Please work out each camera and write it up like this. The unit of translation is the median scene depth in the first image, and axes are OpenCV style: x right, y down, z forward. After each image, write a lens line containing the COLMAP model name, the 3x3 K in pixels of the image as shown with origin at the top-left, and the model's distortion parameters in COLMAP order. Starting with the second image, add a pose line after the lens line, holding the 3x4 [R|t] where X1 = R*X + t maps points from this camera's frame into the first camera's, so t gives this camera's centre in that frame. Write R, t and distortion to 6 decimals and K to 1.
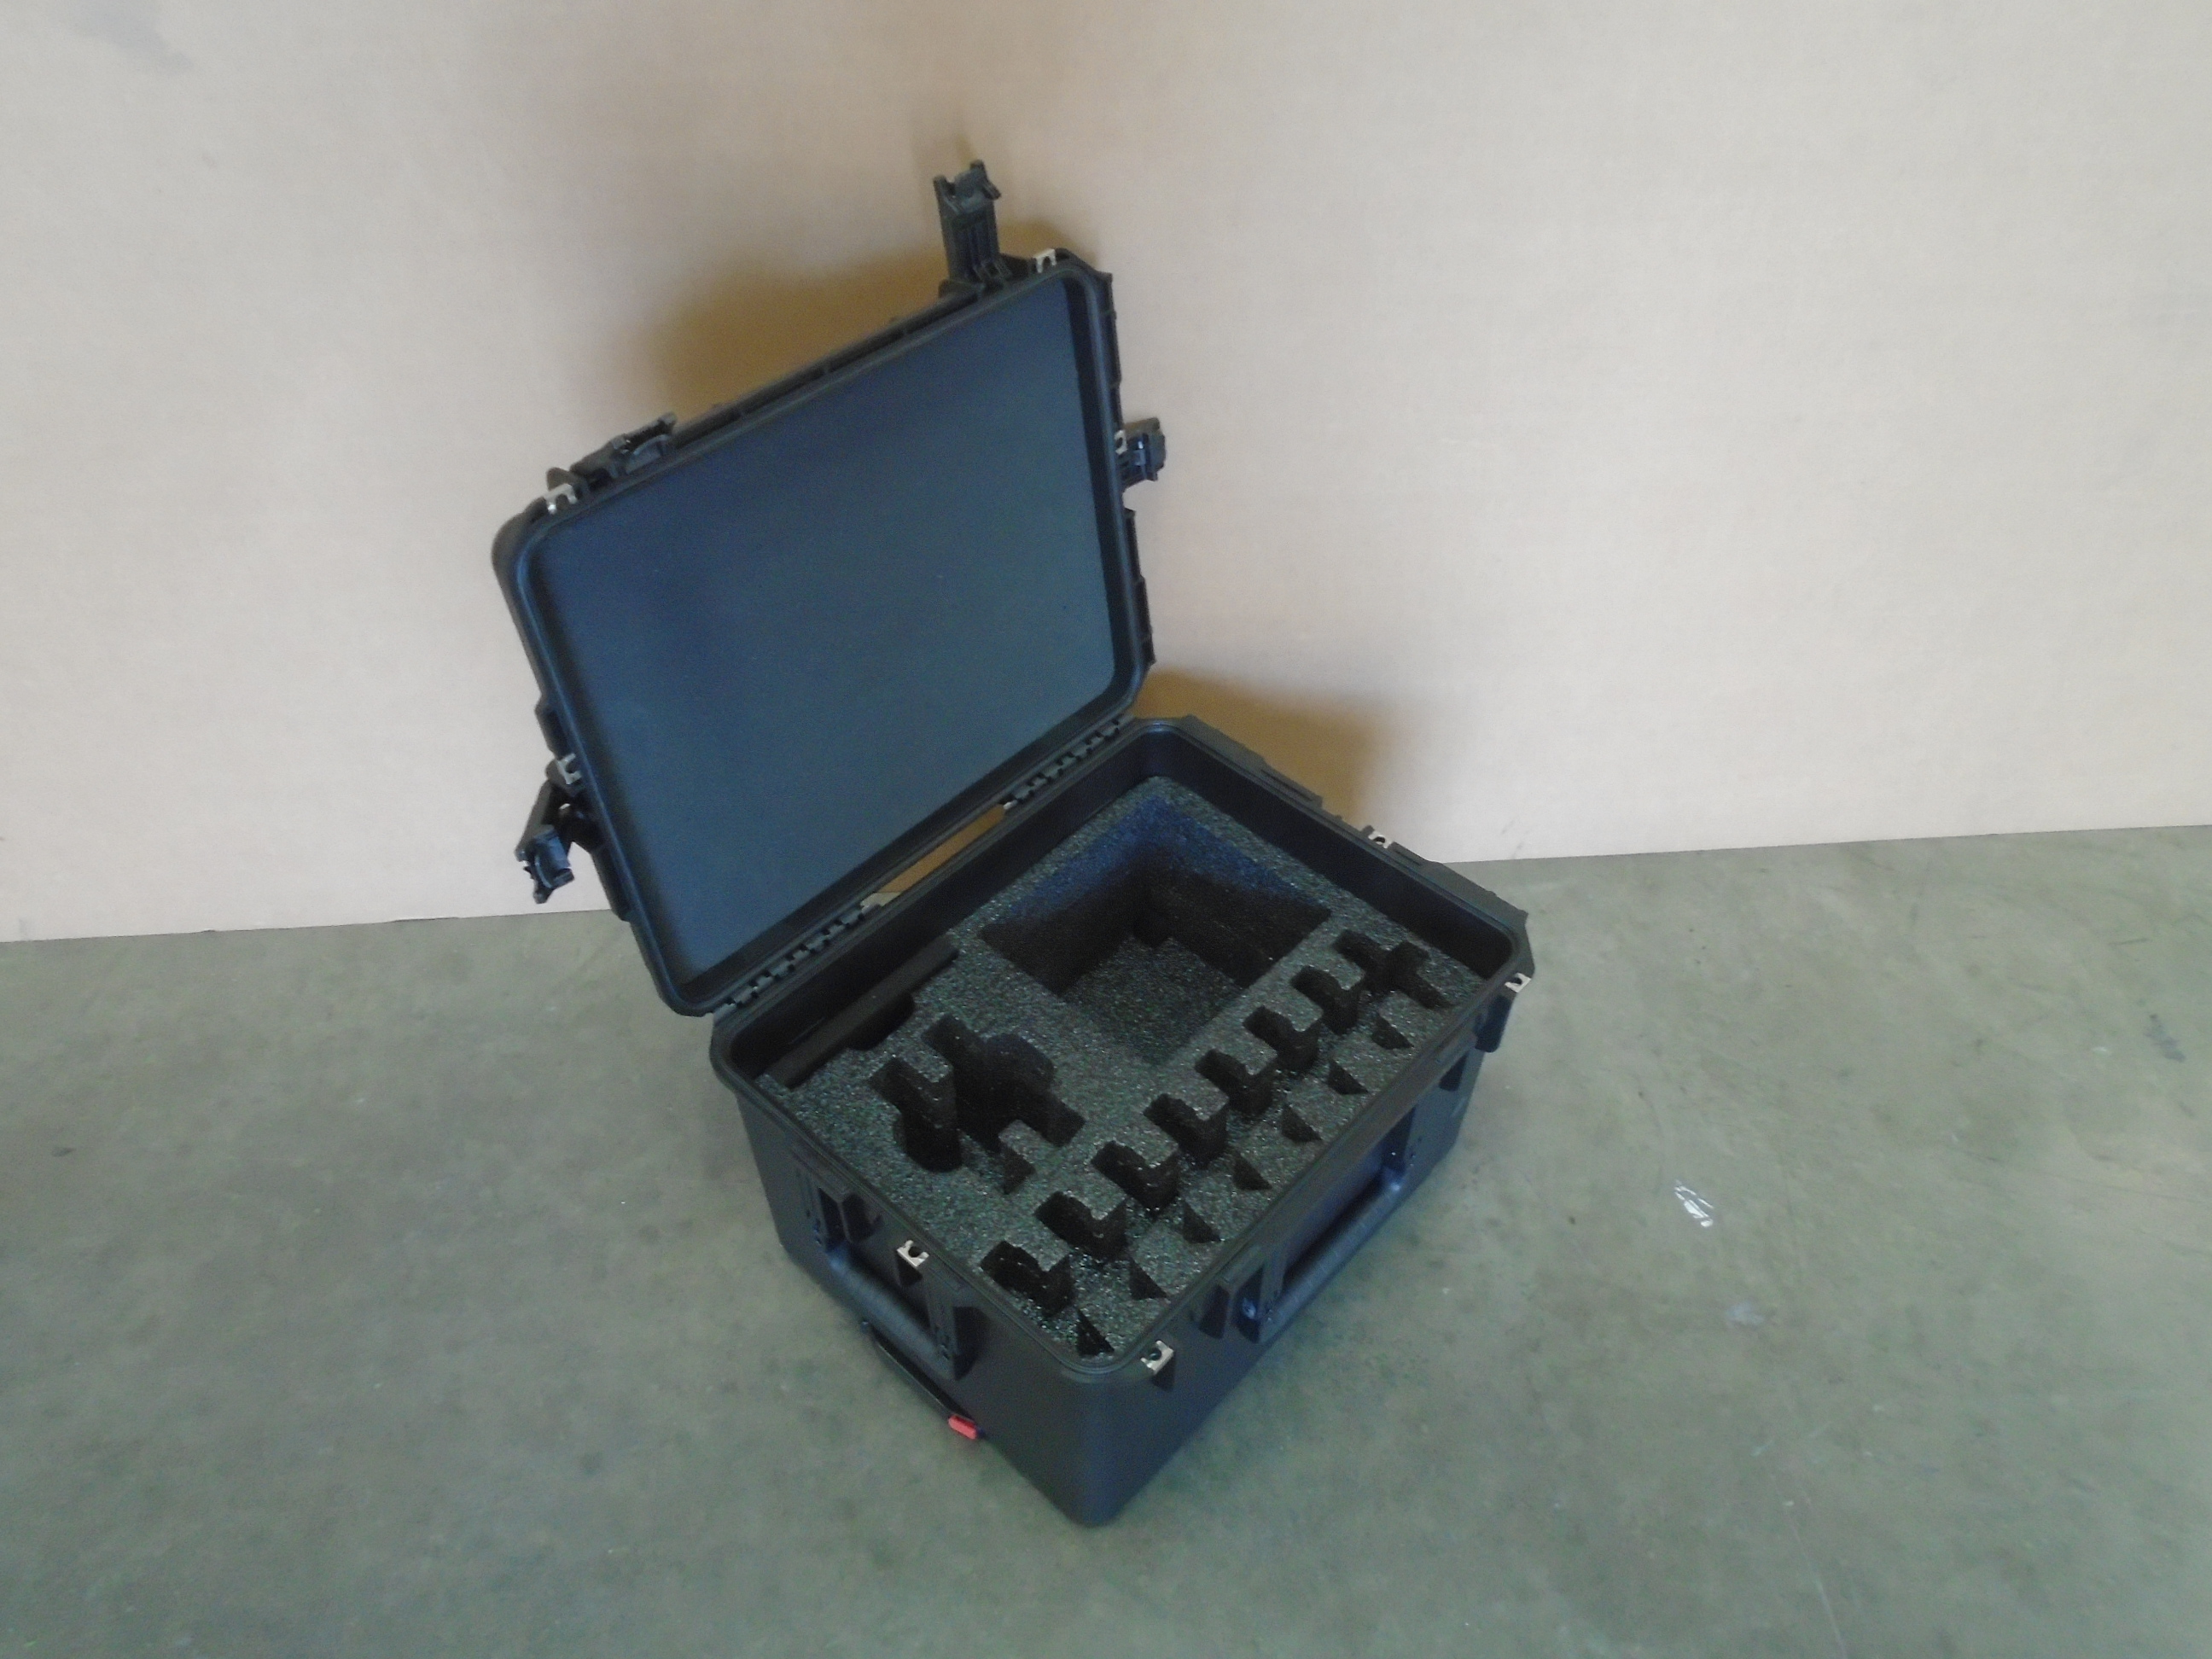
lens RADIAL K [[1682.8, 0, 1122.3], [0, 1682.8, 843.3], [0, 0, 1]] dist [-0.003856, 0.000980]
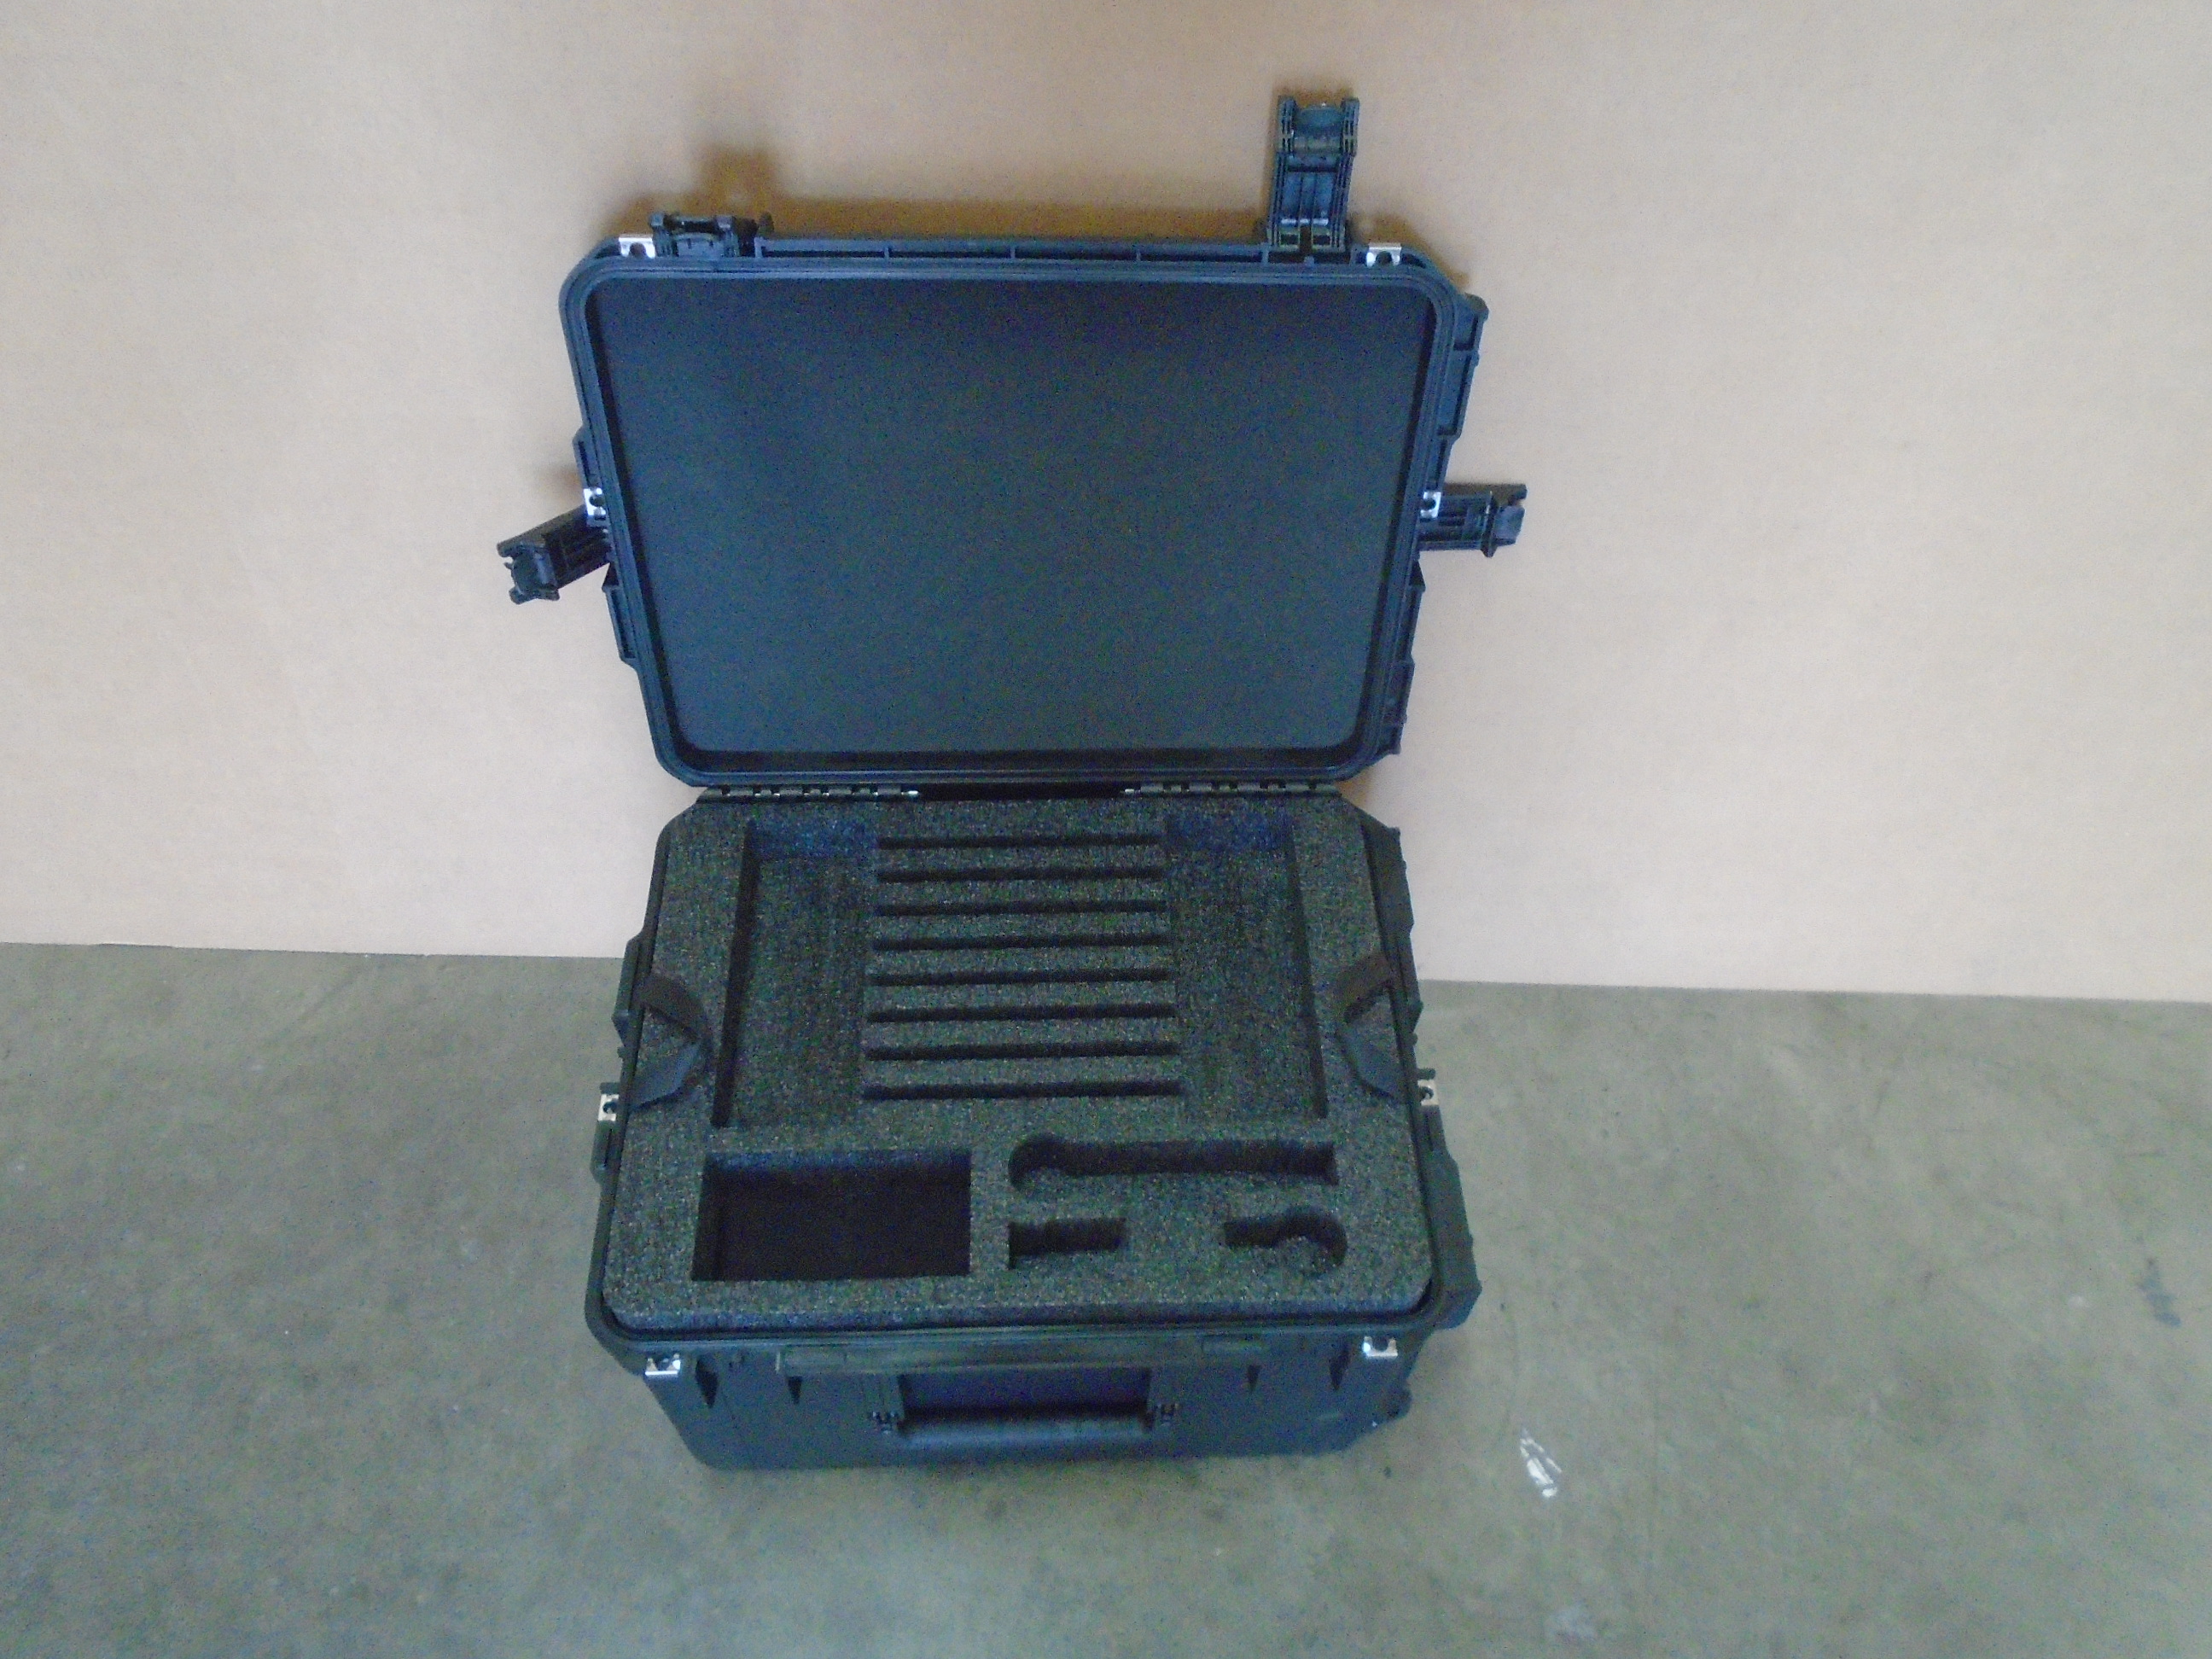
lens RADIAL K [[1682.8, 0, 1122.3], [0, 1682.8, 843.3], [0, 0, 1]] dist [-0.003856, 0.000980]
pose [[0.701161, 0.582455, -0.411241, 0.335981], [-0.527092, 0.811845, 0.251158, -0.240727], [0.480152, 0.040659, 0.876242, 0.245095]]
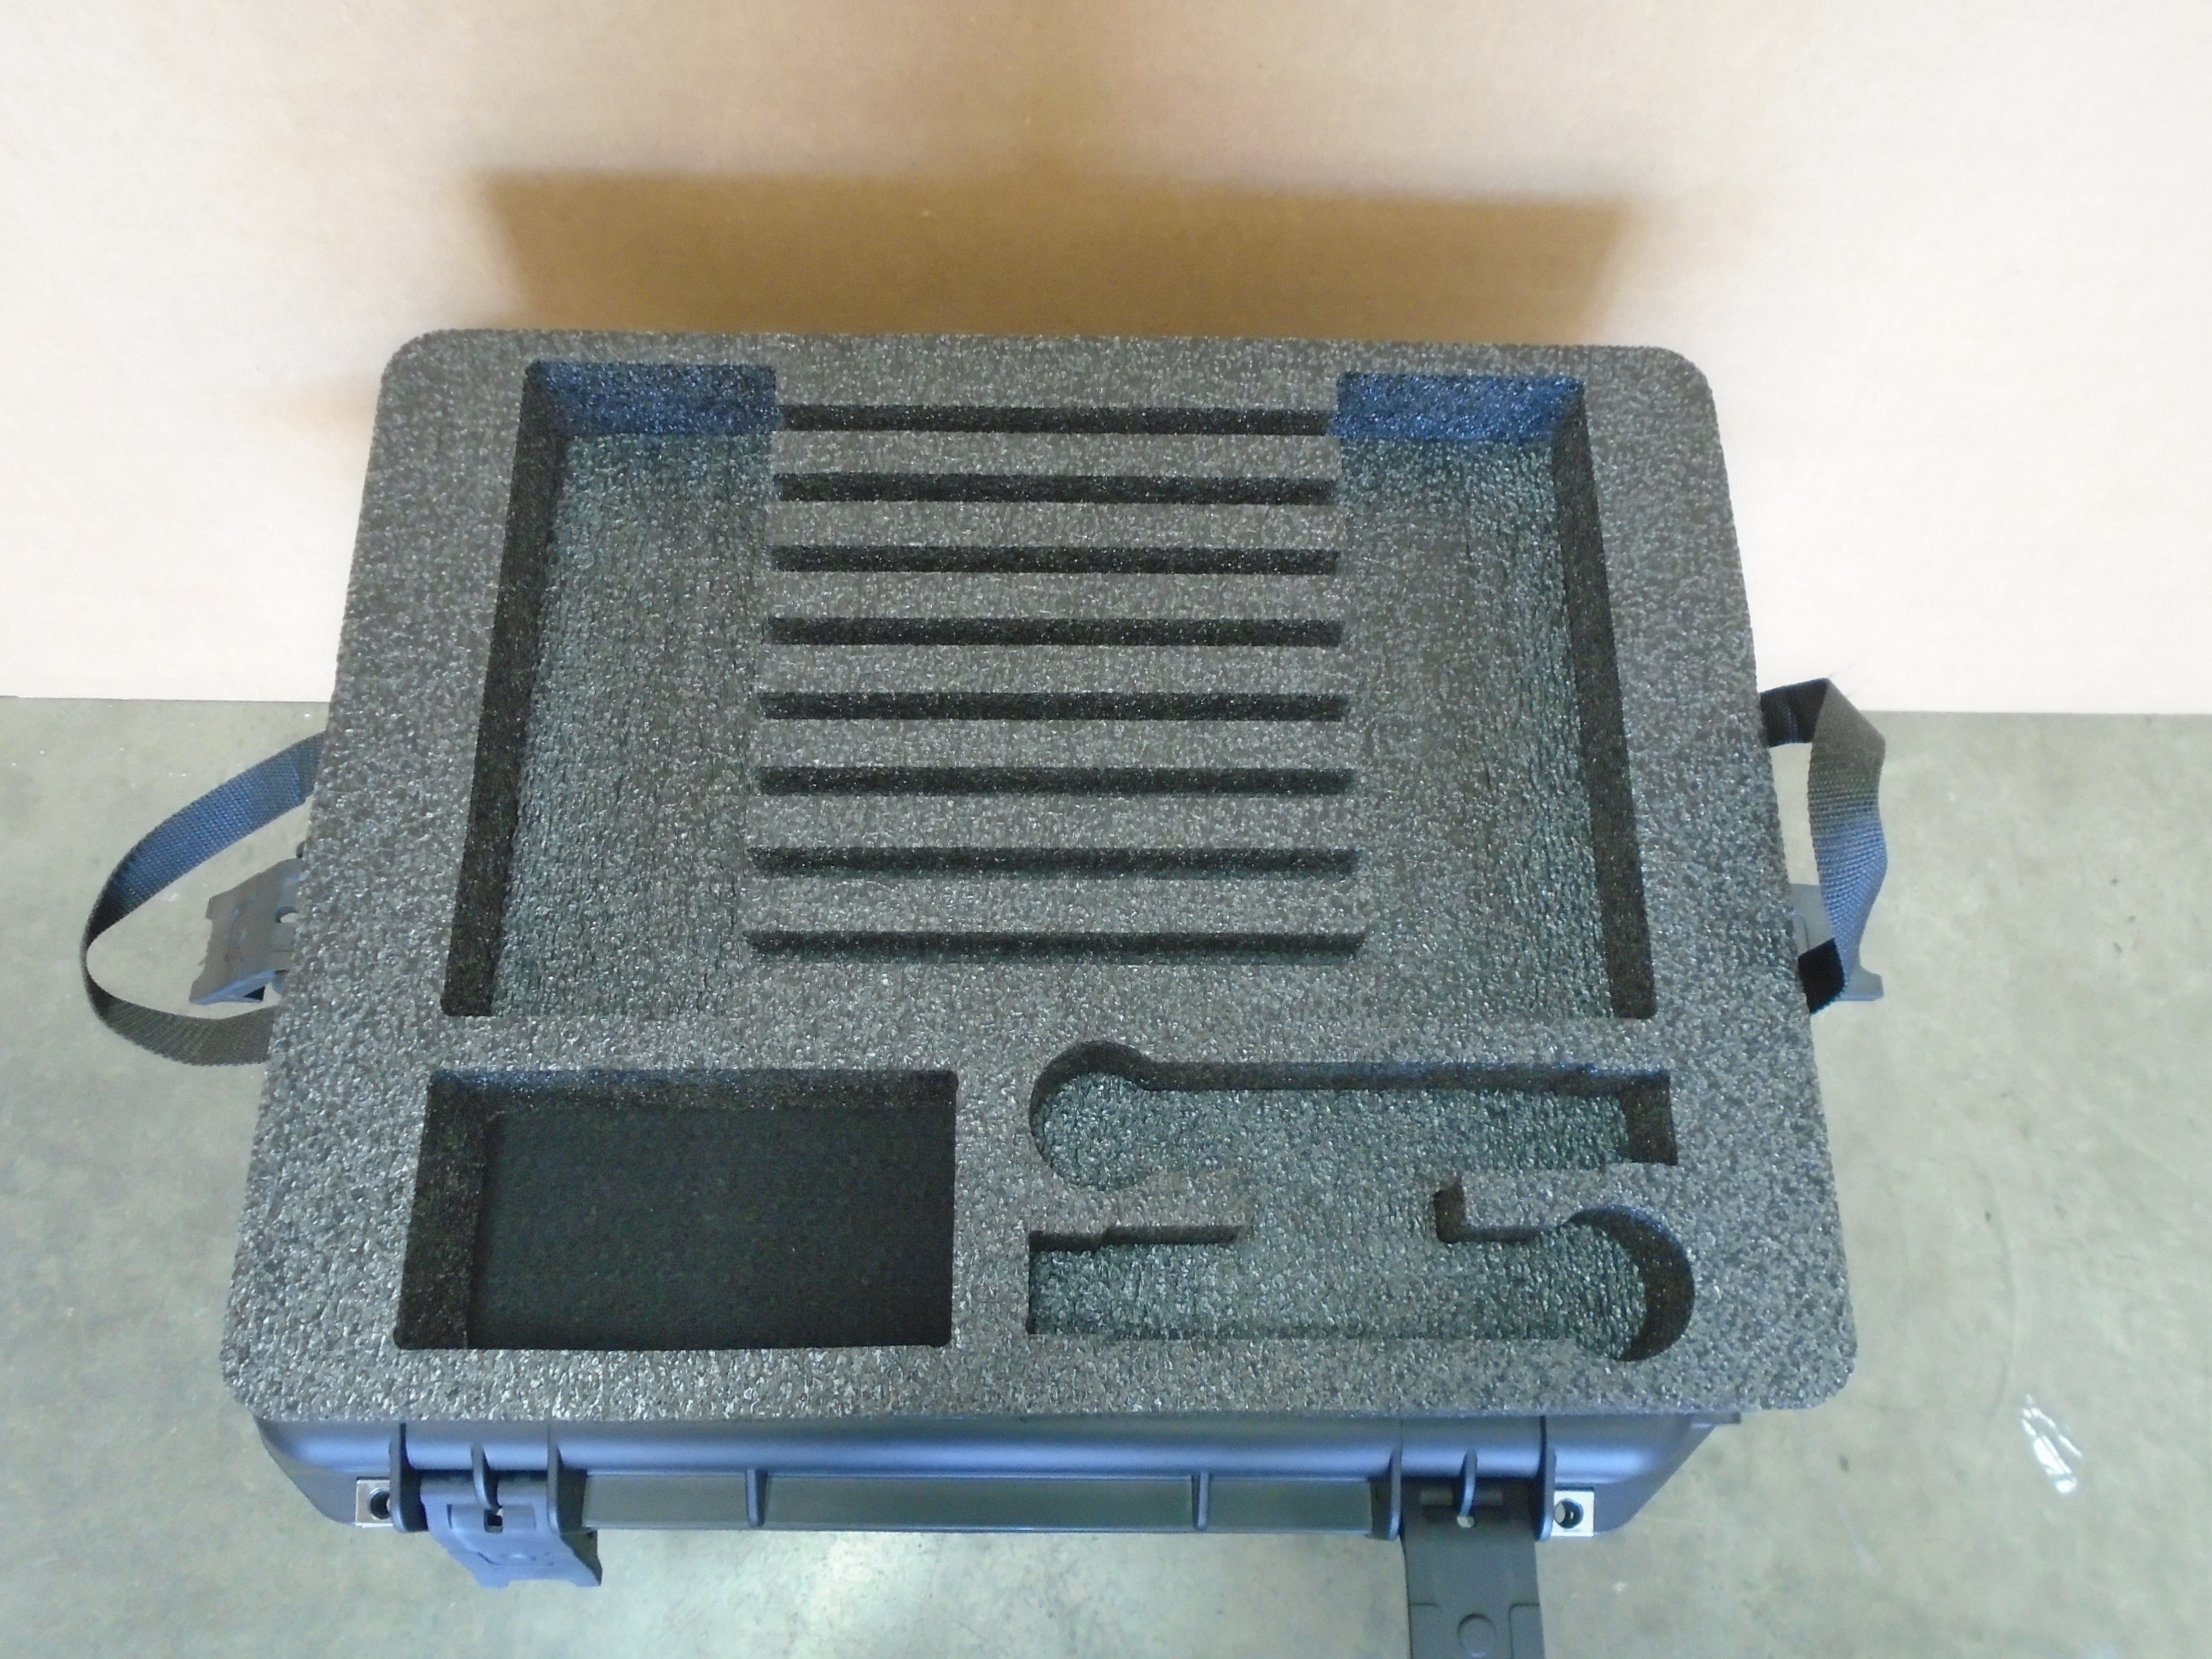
lens RADIAL K [[1692.5, 0, 1114.5], [0, 1692.5, 825.3], [0, 0, 1]] dist [-0.002028, -0.000497]
pose [[0.678107, 0.698037, -0.230035, 0.118011], [-0.545279, 0.687677, 0.479345, -0.139791], [0.492790, -0.199614, 0.846943, 0.605362]]
